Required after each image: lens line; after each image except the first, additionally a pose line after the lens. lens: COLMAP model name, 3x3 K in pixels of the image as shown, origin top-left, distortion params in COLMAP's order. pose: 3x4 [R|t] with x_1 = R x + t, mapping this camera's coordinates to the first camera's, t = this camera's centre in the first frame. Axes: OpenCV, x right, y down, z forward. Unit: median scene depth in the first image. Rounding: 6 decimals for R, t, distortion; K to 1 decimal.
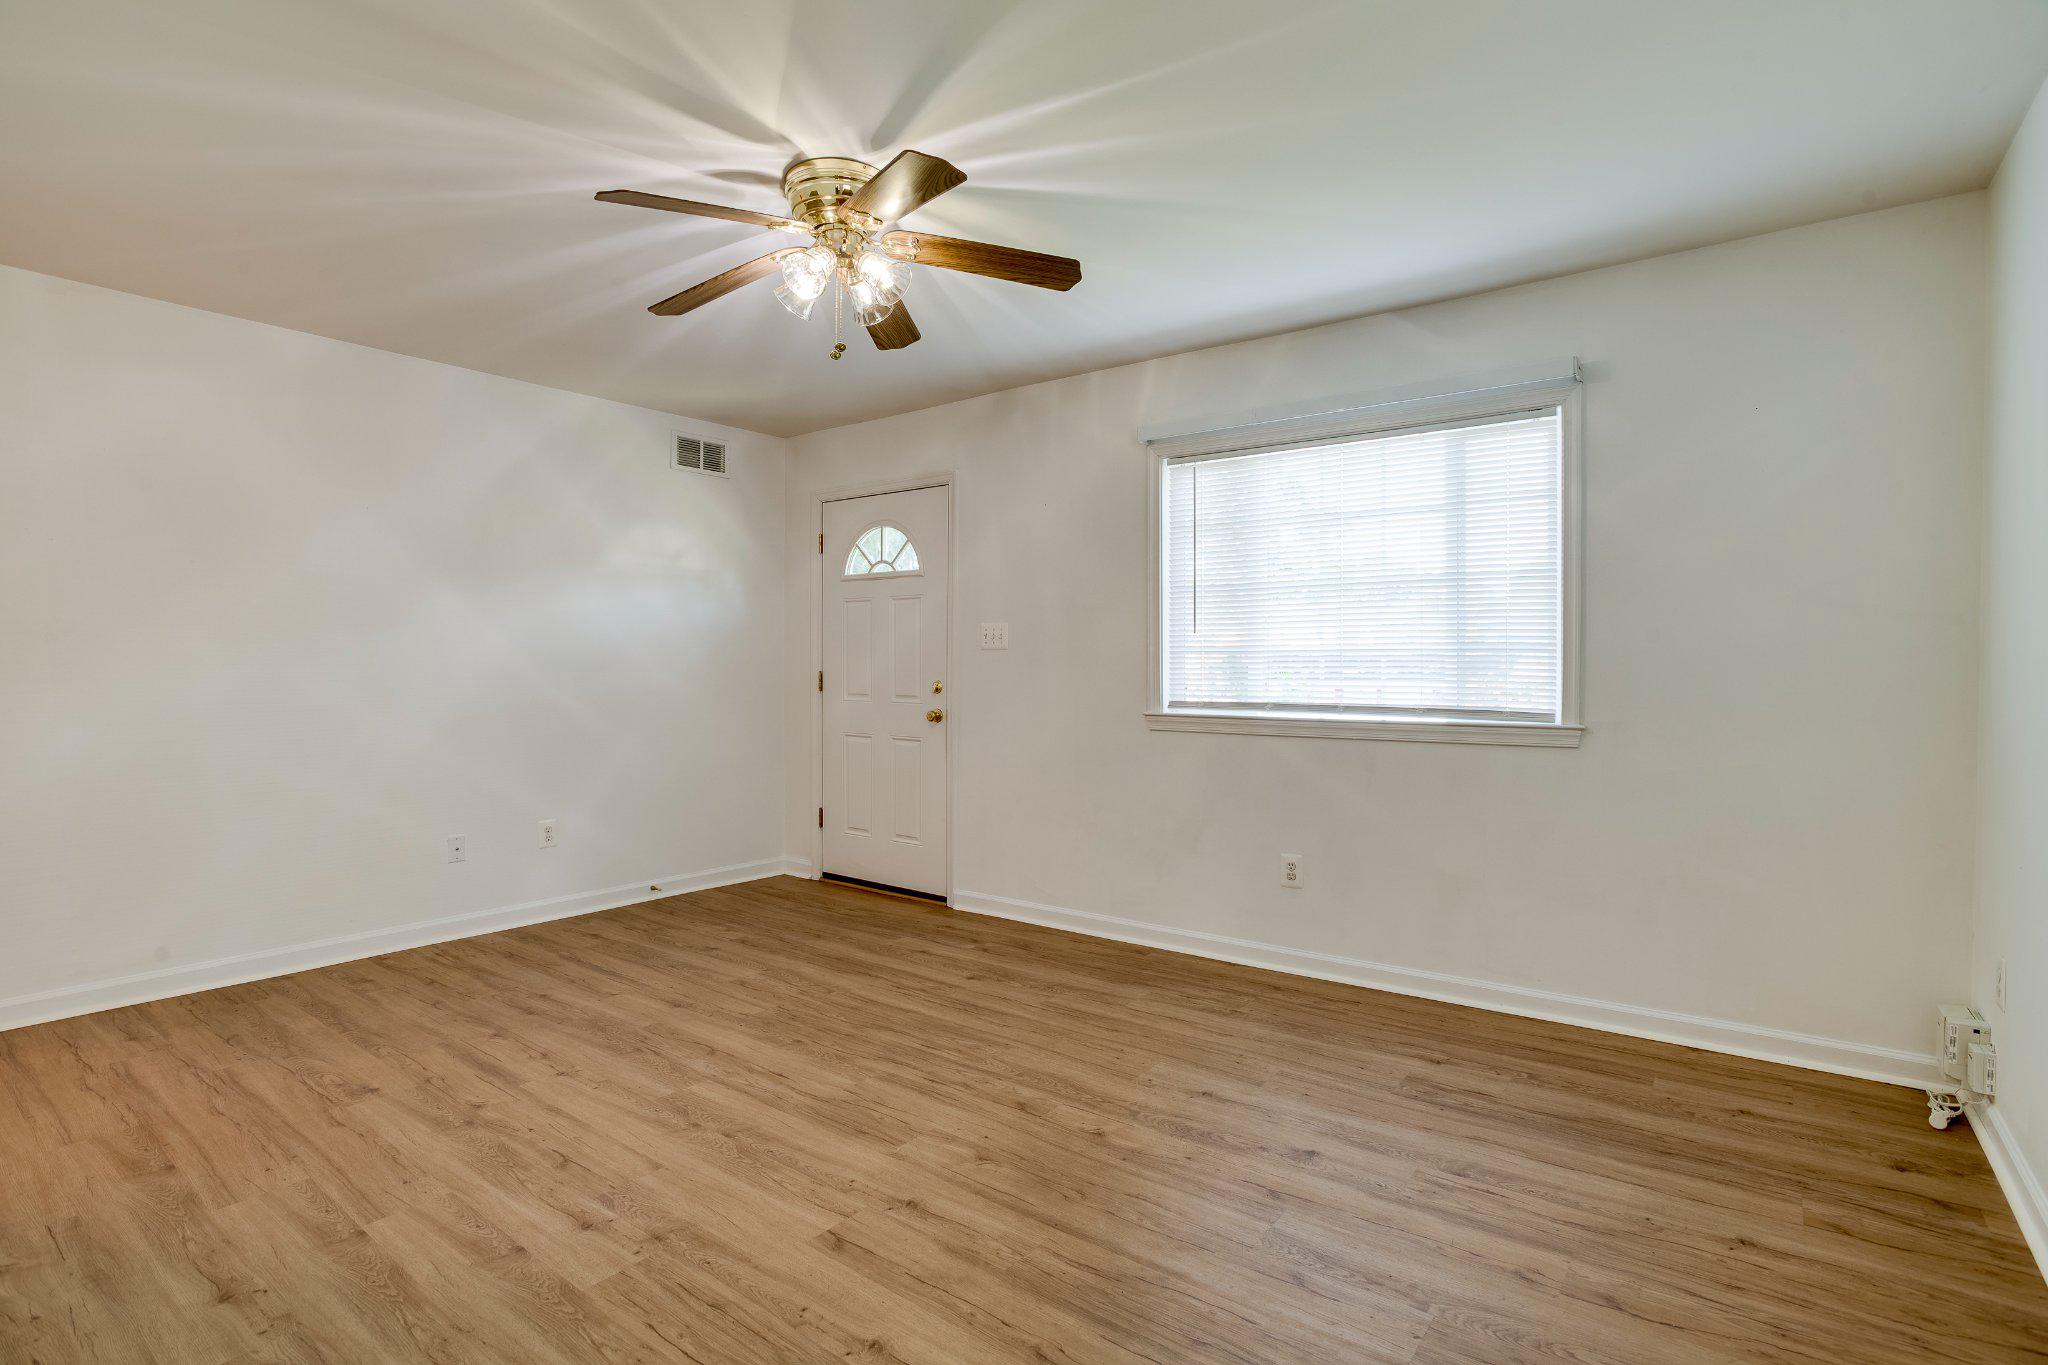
lens RADIAL K [[975.0, 0, 1018.3], [0, 975.0, 675.3], [0, 0, 1]] dist [-0.050330, 0.019852]
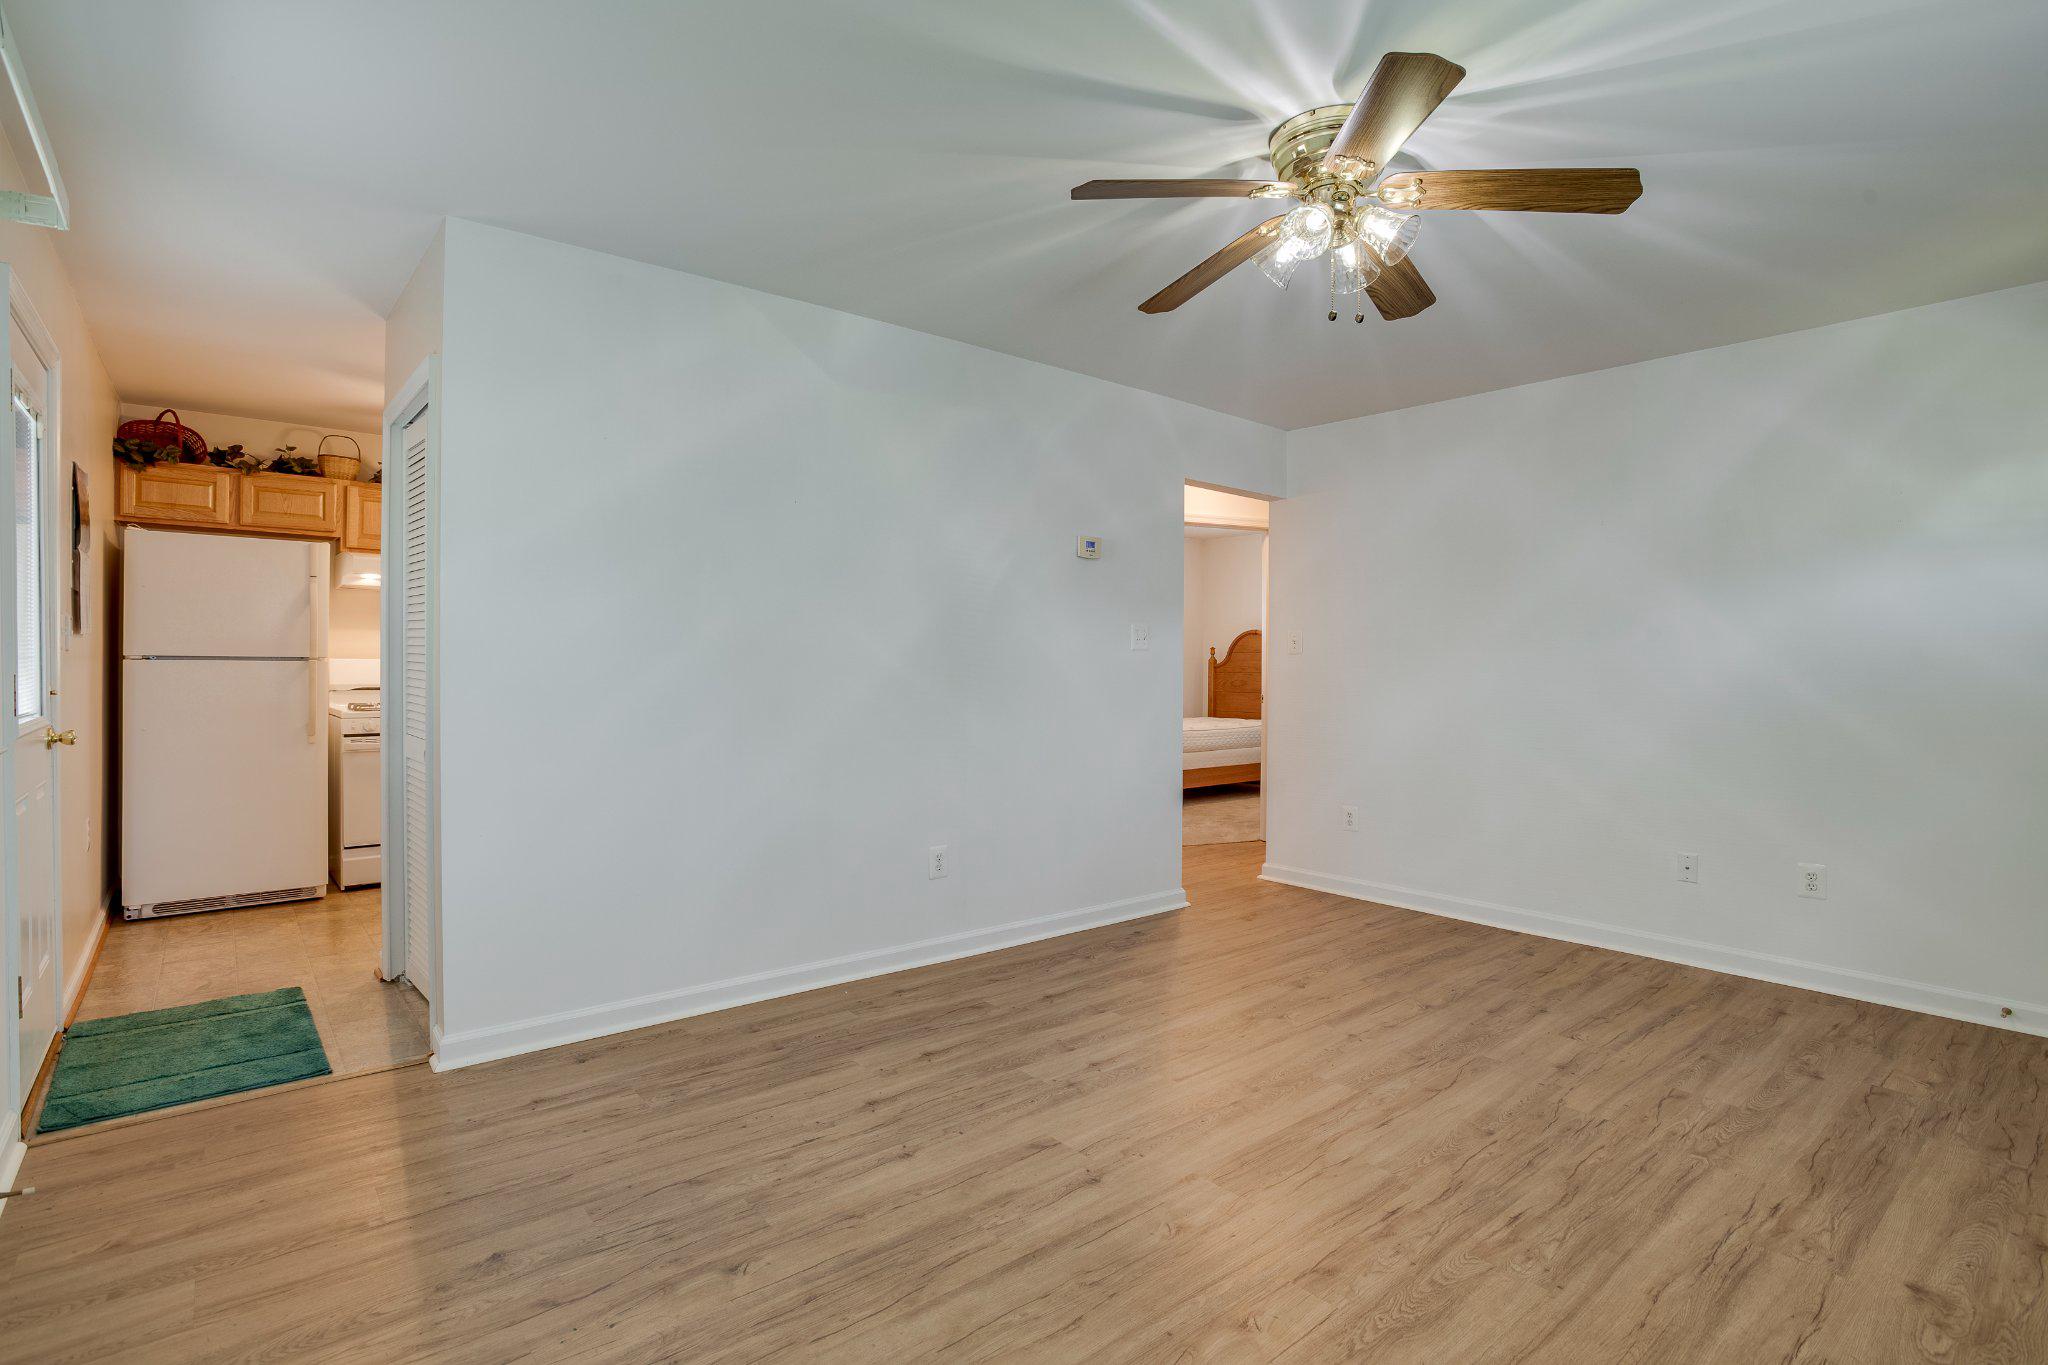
lens RADIAL K [[975.0, 0, 1018.3], [0, 975.0, 675.3], [0, 0, 1]] dist [-0.050330, 0.019852]
pose [[-0.204048, 0.005328, -0.978946, 0.688571], [-0.015946, 0.999834, 0.008765, -0.005847], [0.978831, 0.017398, -0.203929, 0.834121]]
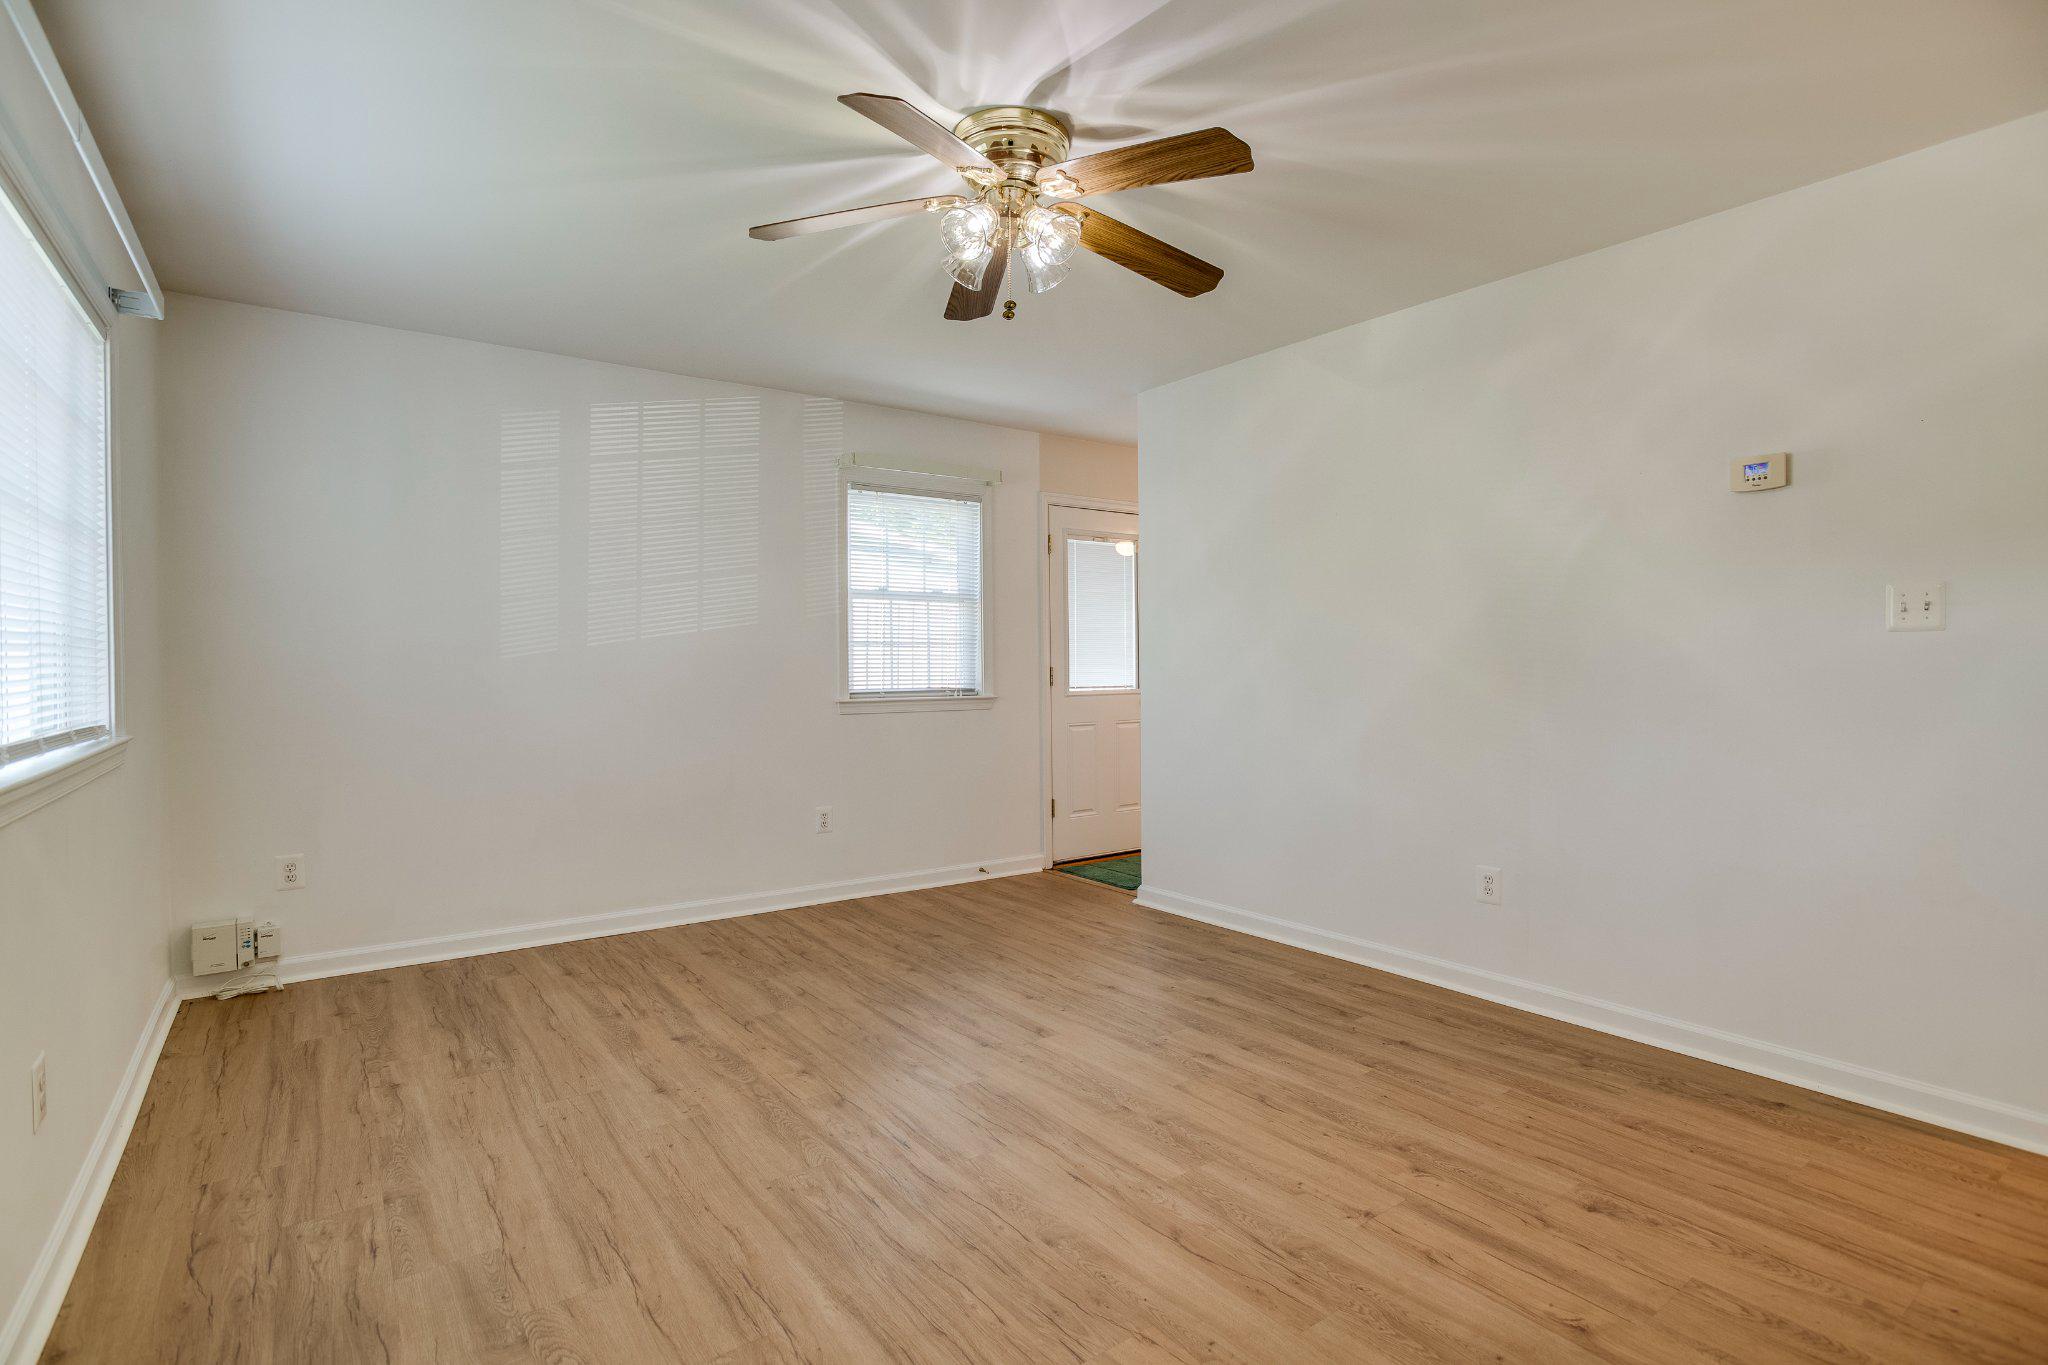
lens RADIAL K [[1019.9, 0, 1078.2], [0, 1019.9, 682.6], [0, 0, 1]] dist [-0.055832, 0.033129]
pose [[-0.973056, -0.004031, 0.230532, -0.432591], [0.002825, 0.999564, 0.029400, -0.016135], [-0.230550, 0.029259, -0.972621, 1.775267]]
